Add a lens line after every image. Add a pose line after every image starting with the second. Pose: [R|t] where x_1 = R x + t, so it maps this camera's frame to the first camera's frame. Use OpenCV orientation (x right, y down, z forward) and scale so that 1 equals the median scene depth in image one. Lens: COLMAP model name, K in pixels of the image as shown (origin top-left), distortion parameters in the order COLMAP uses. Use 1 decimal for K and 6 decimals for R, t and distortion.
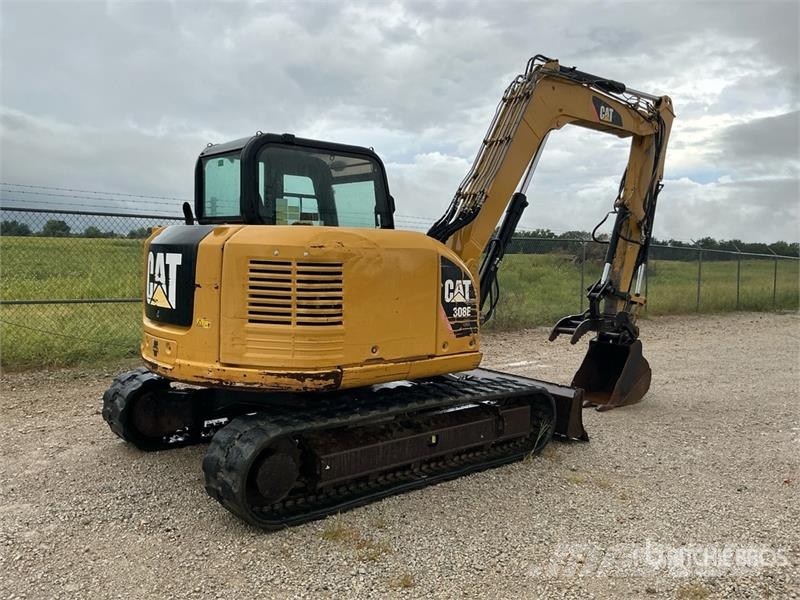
lens RADIAL K [[669.1, 0, 400.0], [0, 669.1, 300.0], [0, 0, 1]] dist [0.133037, -0.253745]
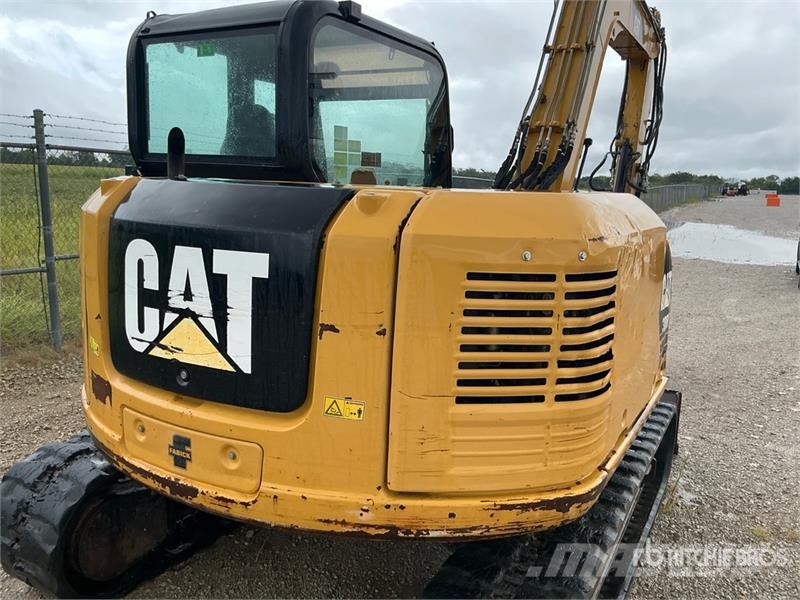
lens RADIAL K [[669.1, 0, 400.0], [0, 669.1, 300.0], [0, 0, 1]] dist [0.133037, -0.253745]
pose [[0.934953, -0.054043, 0.350630, -0.412176], [0.015113, 0.993499, 0.112830, -0.089568], [-0.354449, -0.100192, 0.929692, 0.573096]]
